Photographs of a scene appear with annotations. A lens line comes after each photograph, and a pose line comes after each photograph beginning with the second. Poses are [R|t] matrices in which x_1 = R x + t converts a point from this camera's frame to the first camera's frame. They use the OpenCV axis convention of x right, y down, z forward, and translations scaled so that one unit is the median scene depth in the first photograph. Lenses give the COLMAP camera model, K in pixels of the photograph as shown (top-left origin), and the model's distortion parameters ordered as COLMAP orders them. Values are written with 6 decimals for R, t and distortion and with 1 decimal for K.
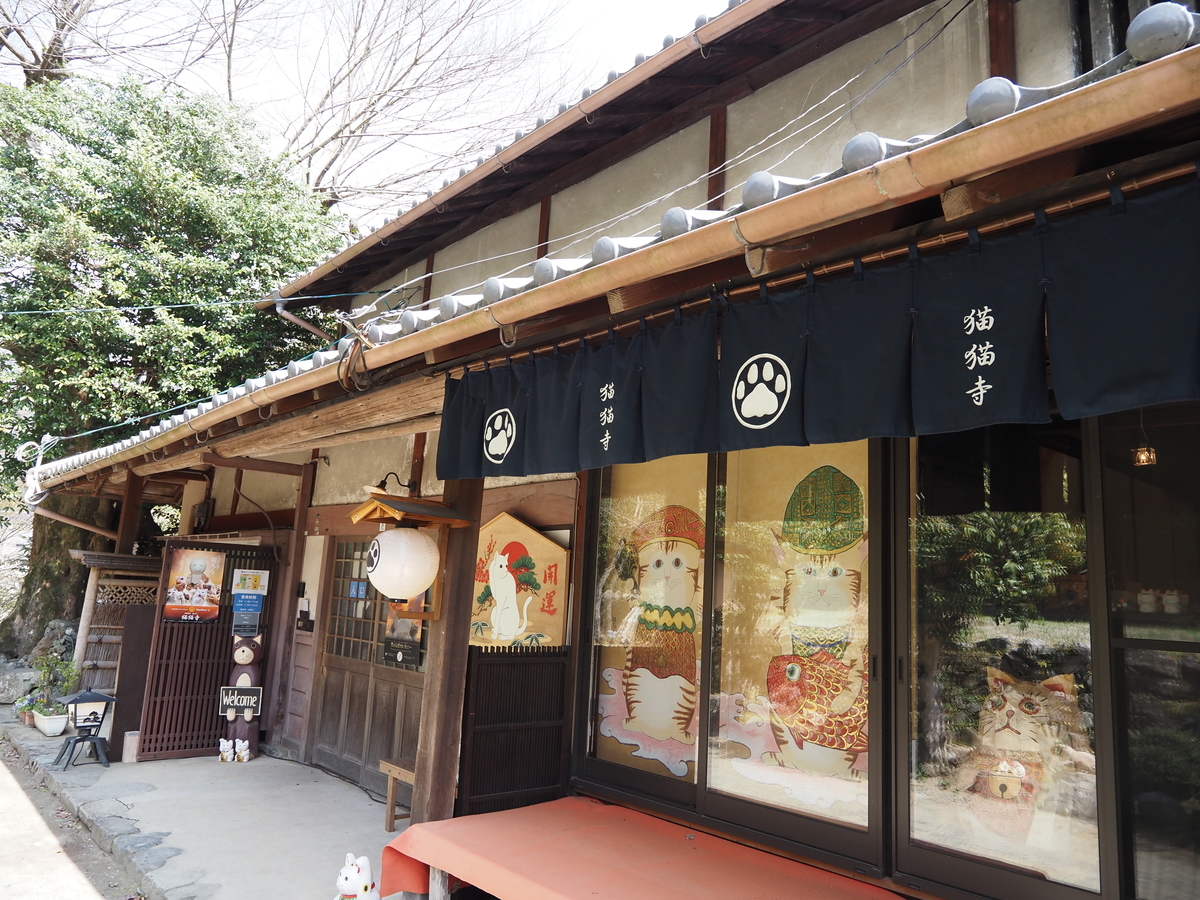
lens RADIAL K [[884.6, 0, 600.0], [0, 884.6, 450.0], [0, 0, 1]] dist [-0.010910, -0.003437]
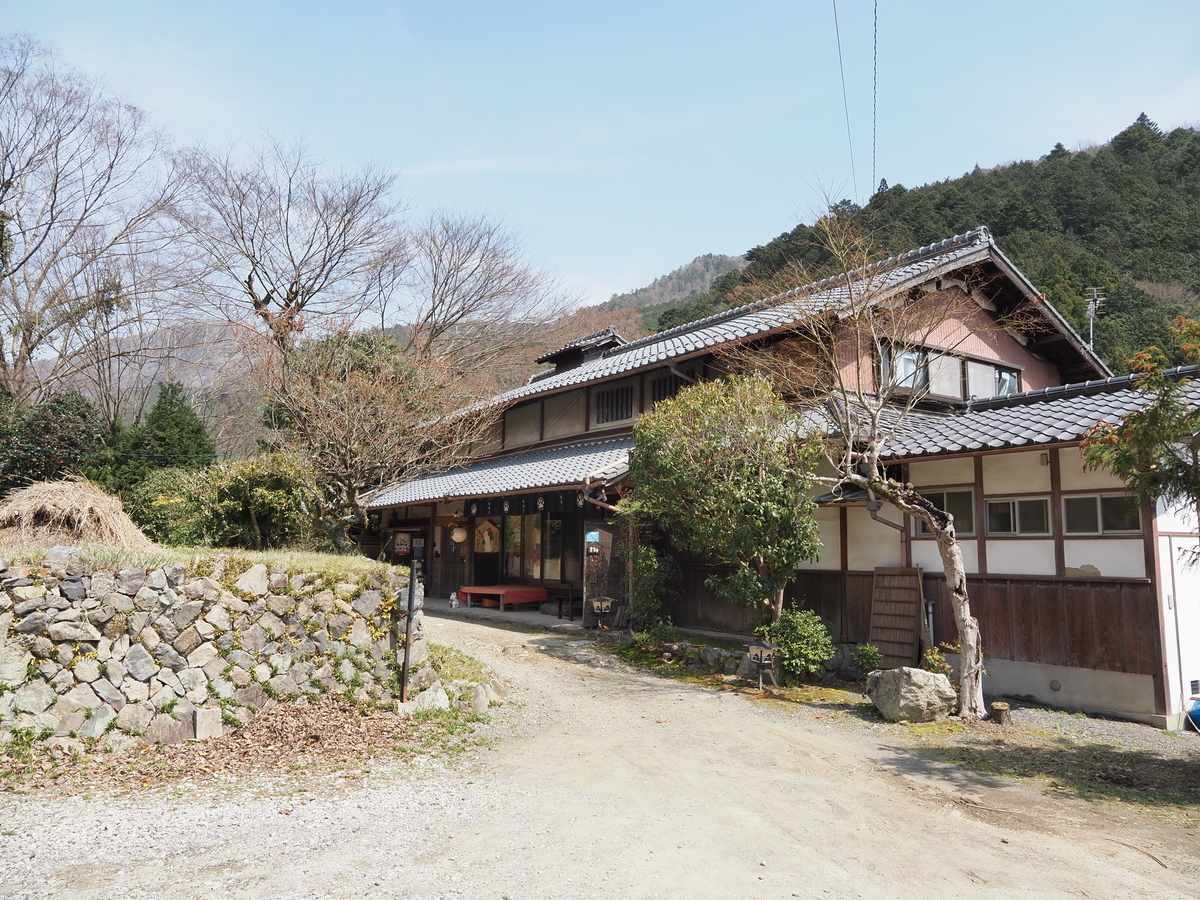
lens RADIAL K [[884.6, 0, 600.0], [0, 884.6, 450.0], [0, 0, 1]] dist [-0.010910, -0.003437]
pose [[0.992053, -0.058159, -0.111574, 0.841223], [0.062988, 0.997202, 0.040257, -0.363531], [0.108921, -0.046965, 0.992940, -2.796611]]
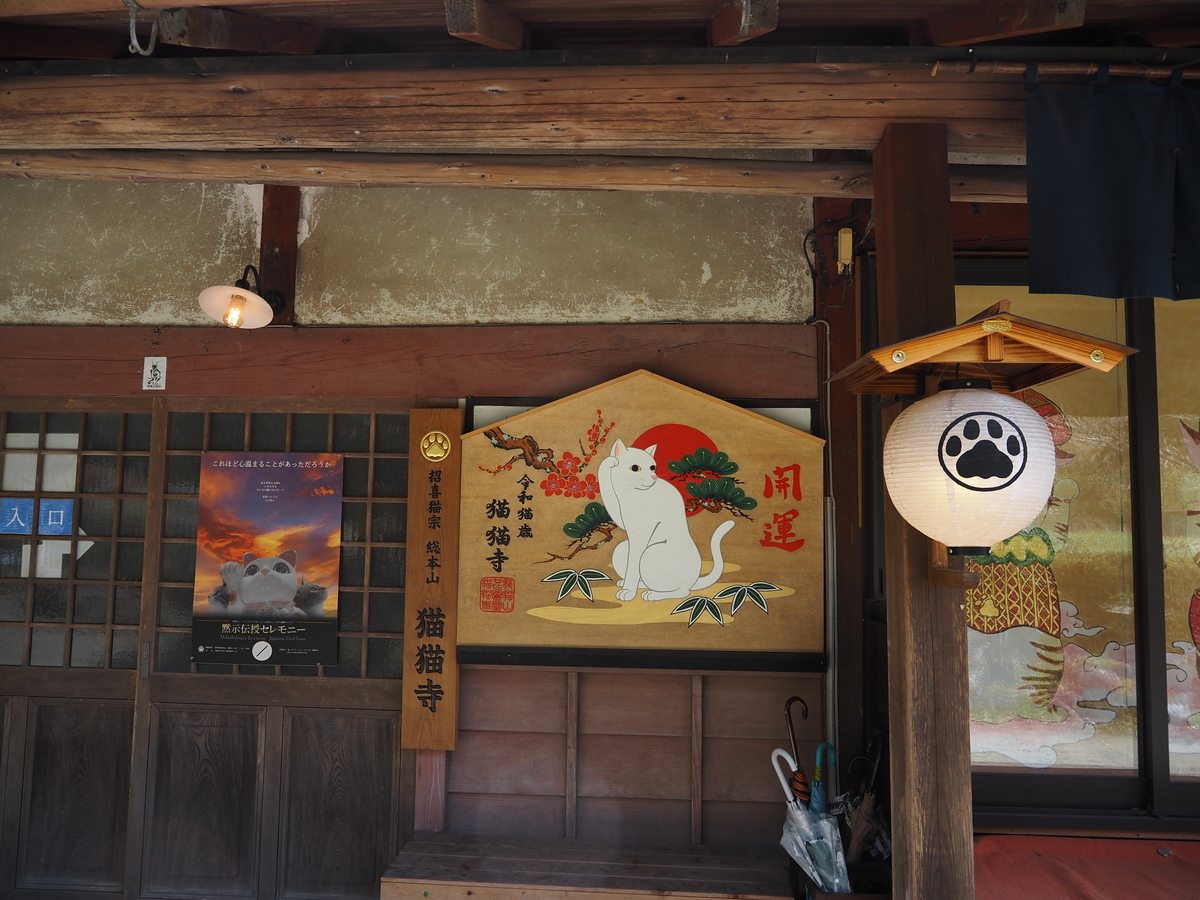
lens RADIAL K [[884.6, 0, 600.0], [0, 884.6, 450.0], [0, 0, 1]] dist [-0.010910, -0.003437]
pose [[0.692003, 0.010766, 0.721814, -0.526371], [-0.098882, 0.991878, 0.080004, 0.079339], [-0.715090, -0.126738, 0.687447, 0.644684]]
